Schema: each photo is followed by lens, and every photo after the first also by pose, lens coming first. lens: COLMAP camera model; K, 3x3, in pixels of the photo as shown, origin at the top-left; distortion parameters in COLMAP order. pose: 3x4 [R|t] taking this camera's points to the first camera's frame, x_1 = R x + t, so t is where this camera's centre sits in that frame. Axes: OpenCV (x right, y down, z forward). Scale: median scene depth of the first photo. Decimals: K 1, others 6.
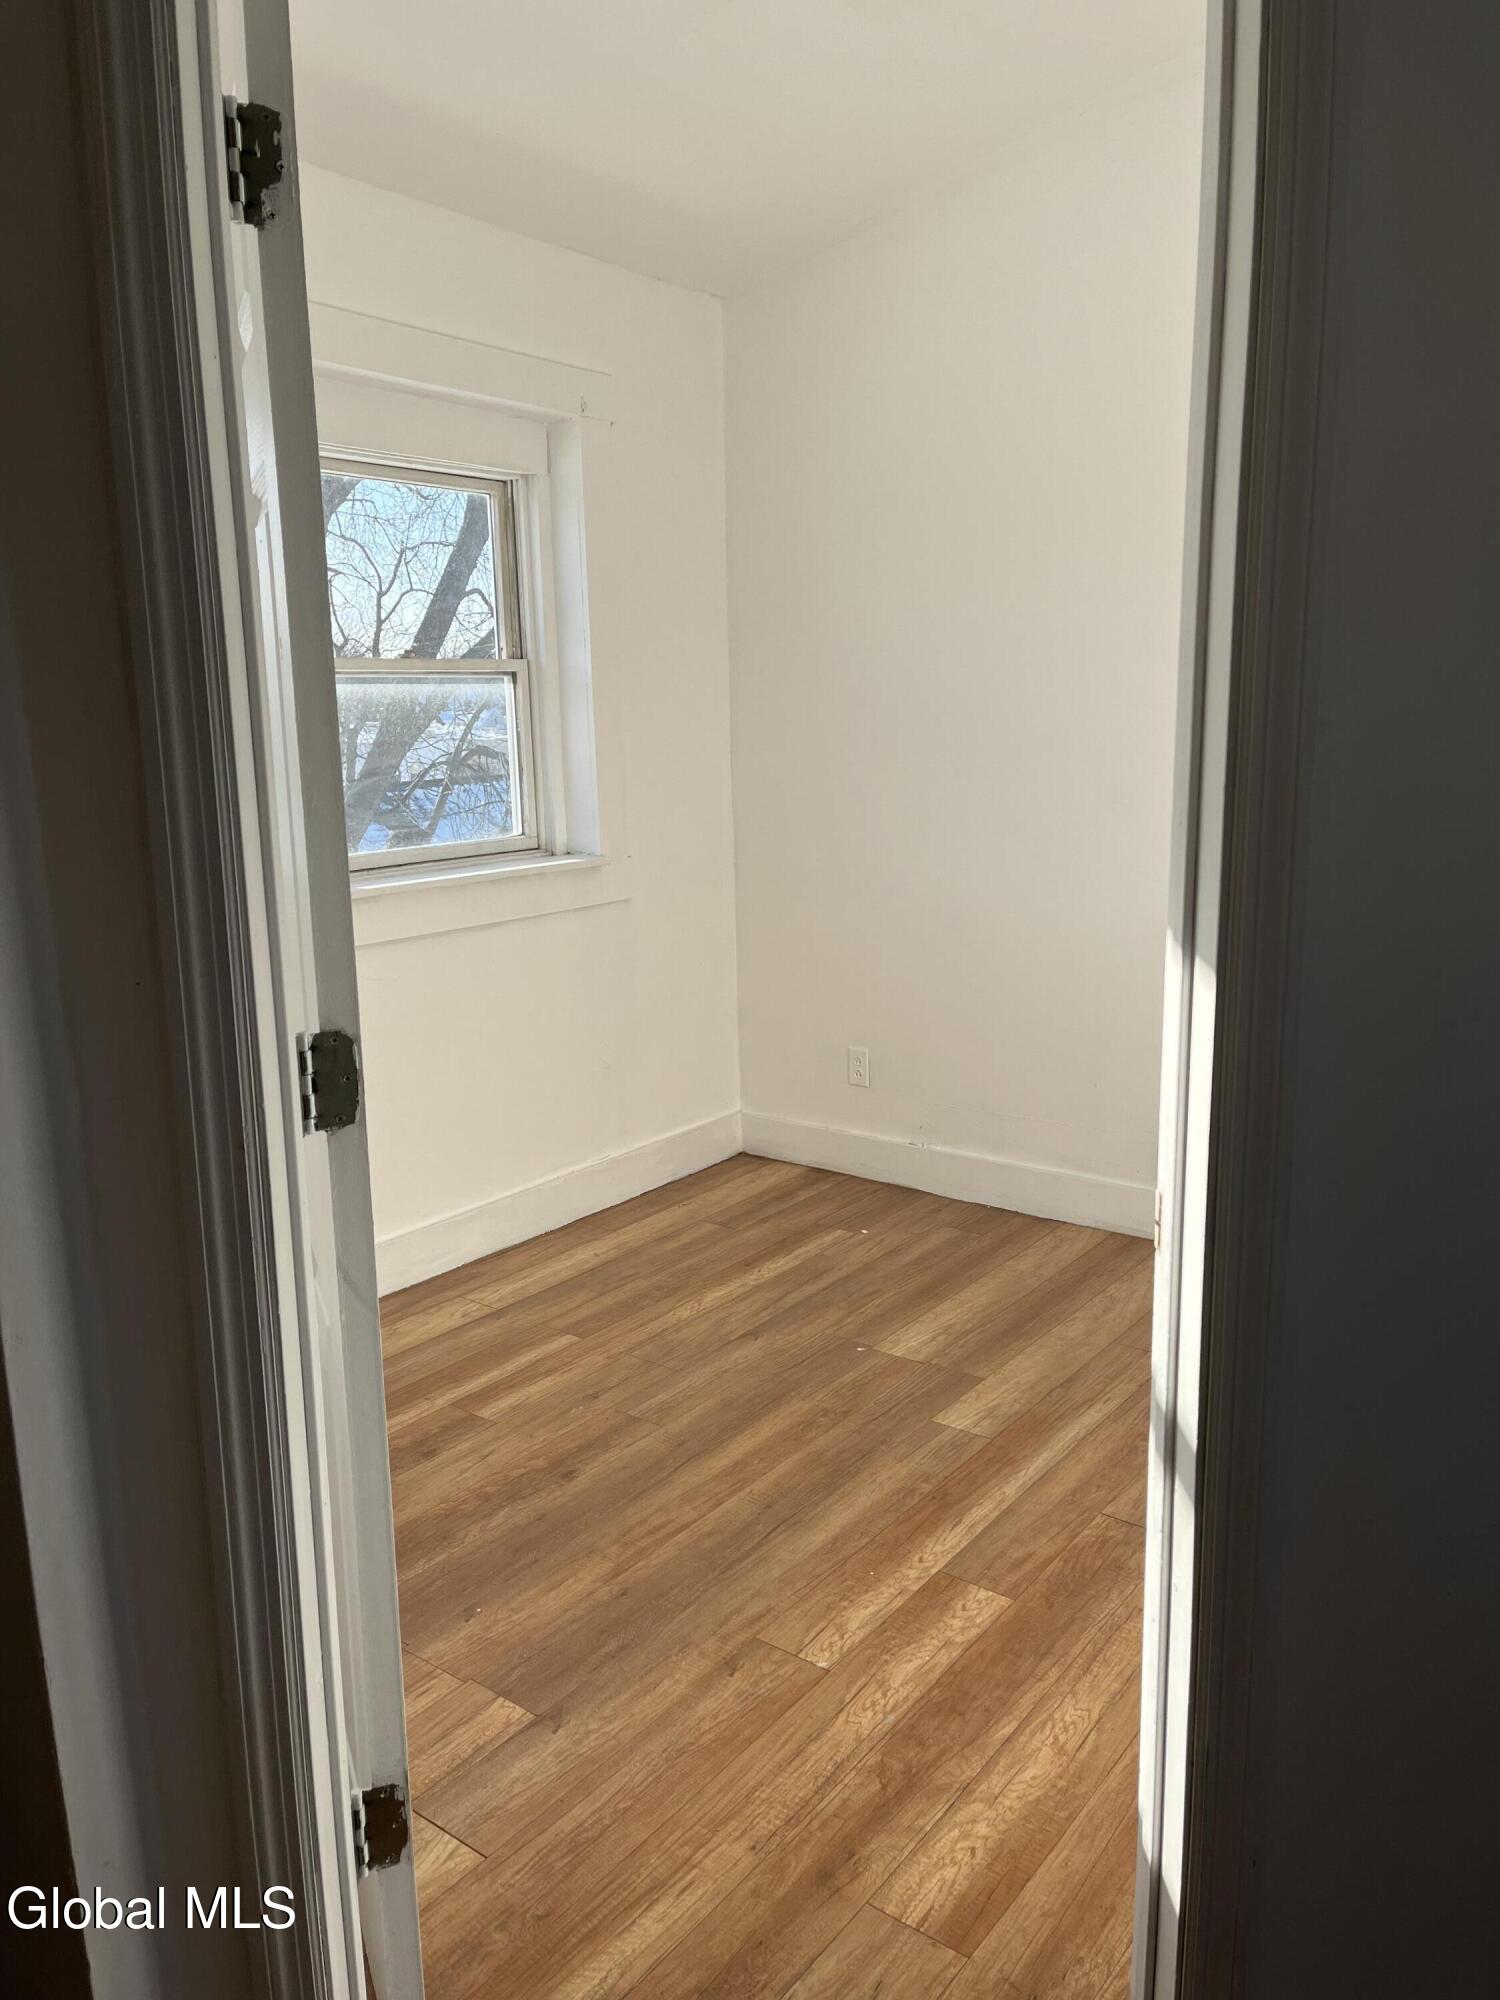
lens RADIAL K [[1513.2, 0, 749.0], [0, 1513.2, 997.4], [0, 0, 1]] dist [-0.002945, -0.002817]
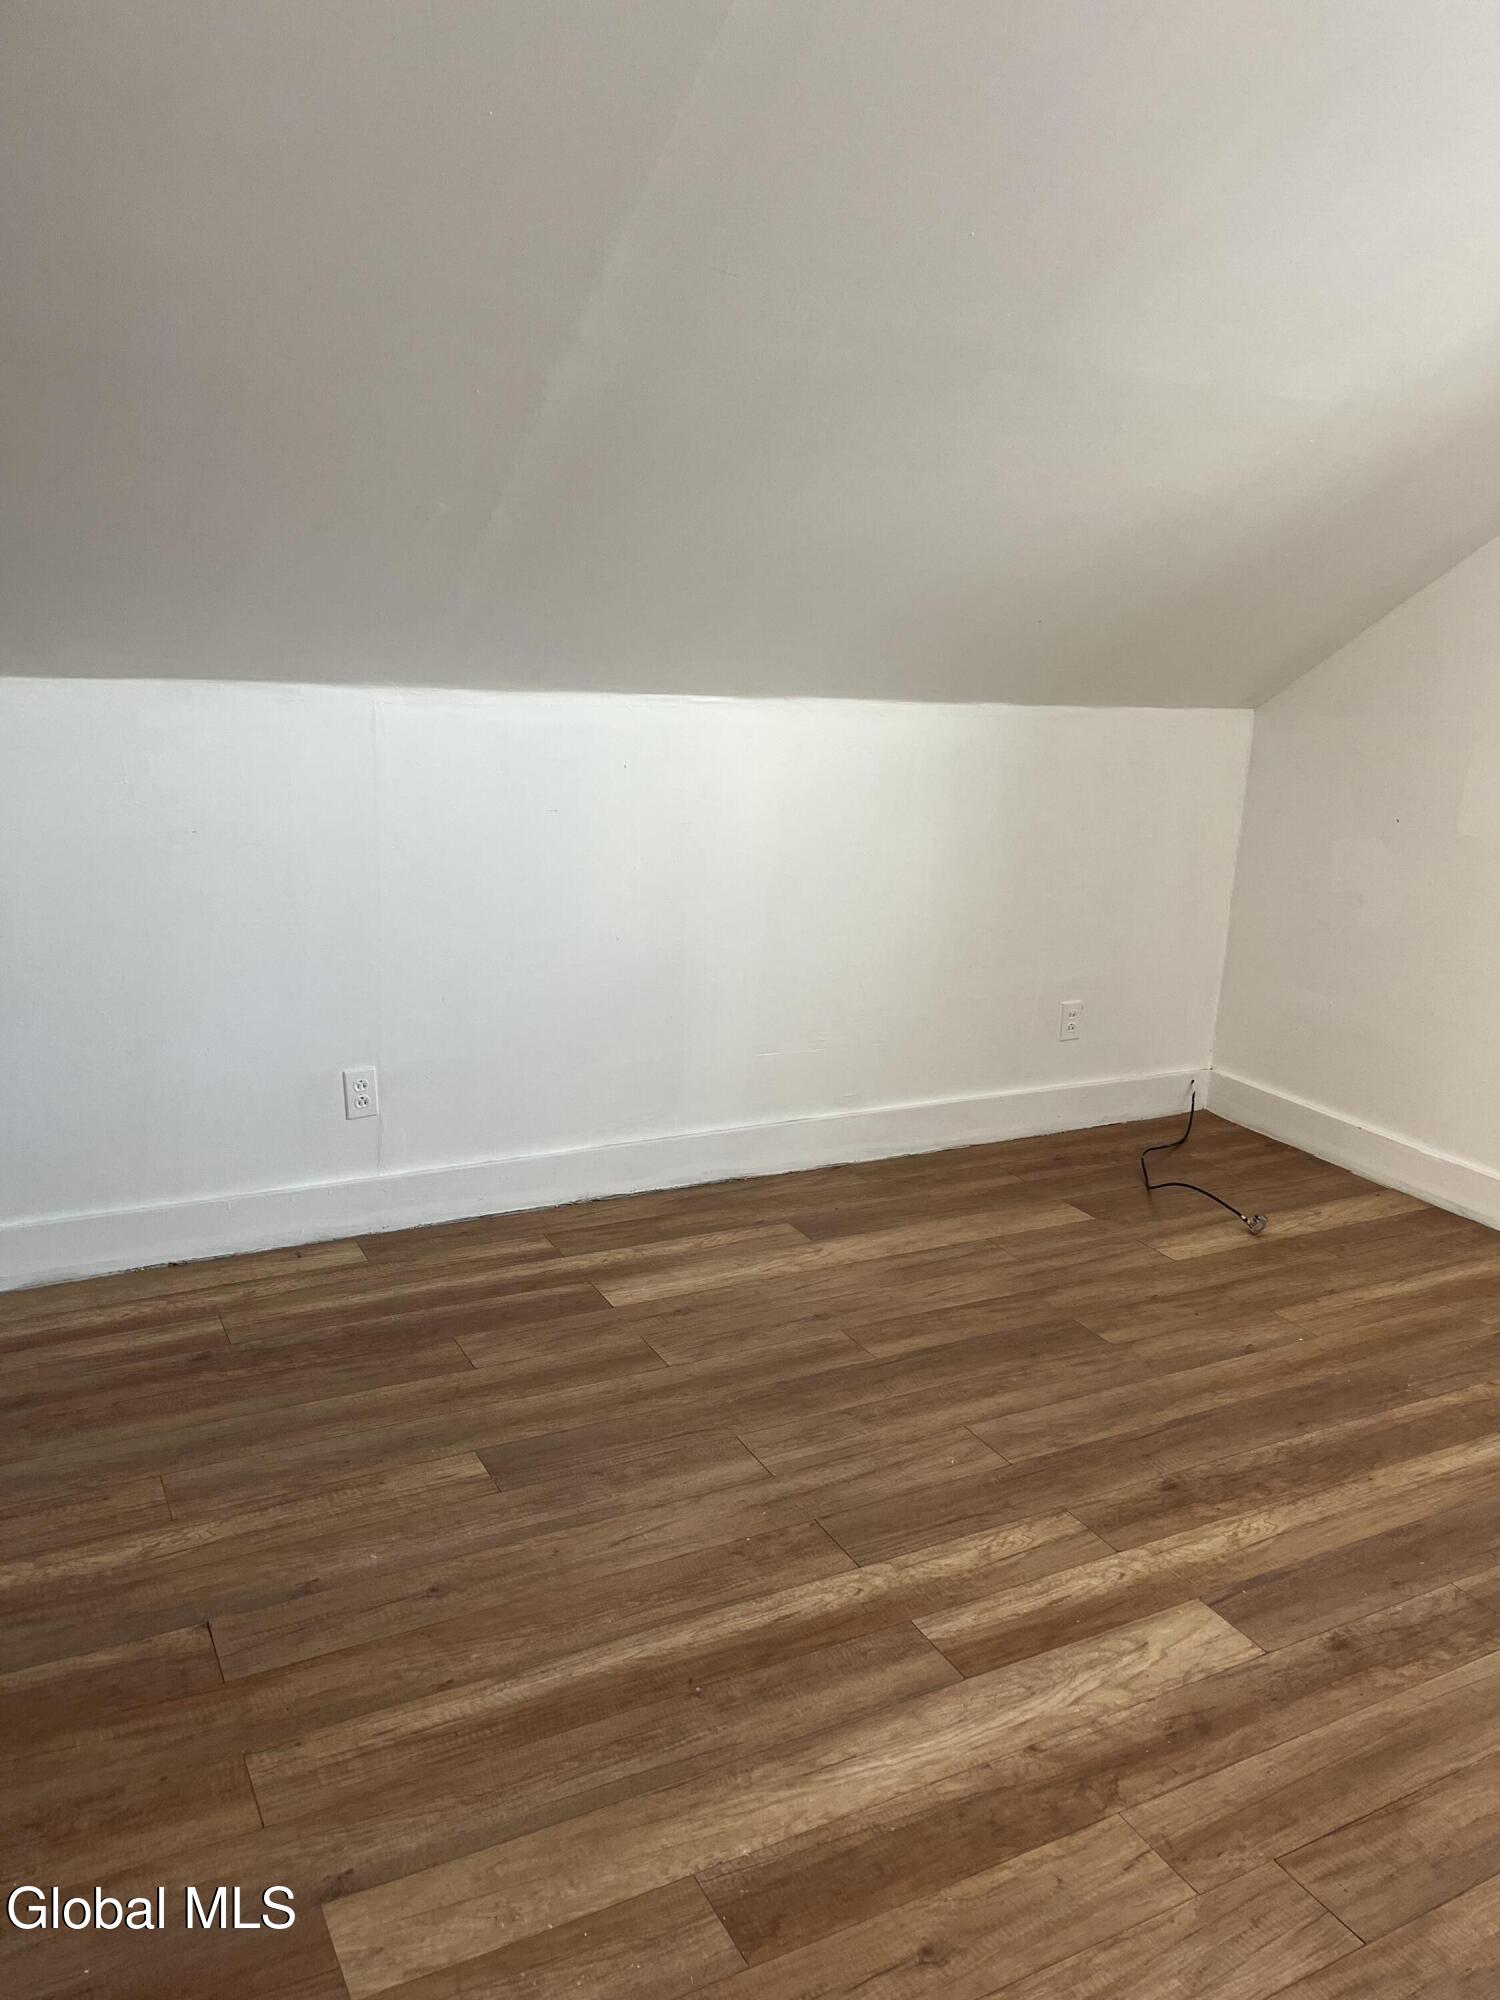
lens RADIAL K [[1513.2, 0, 752.2], [0, 1513.2, 1004.8], [0, 0, 1]] dist [-0.002945, -0.002817]
pose [[-0.898581, -0.220178, 0.379570, 0.040352], [0.003241, 0.861651, 0.507491, -0.410100], [-0.438795, 0.457253, -0.773550, 1.645867]]
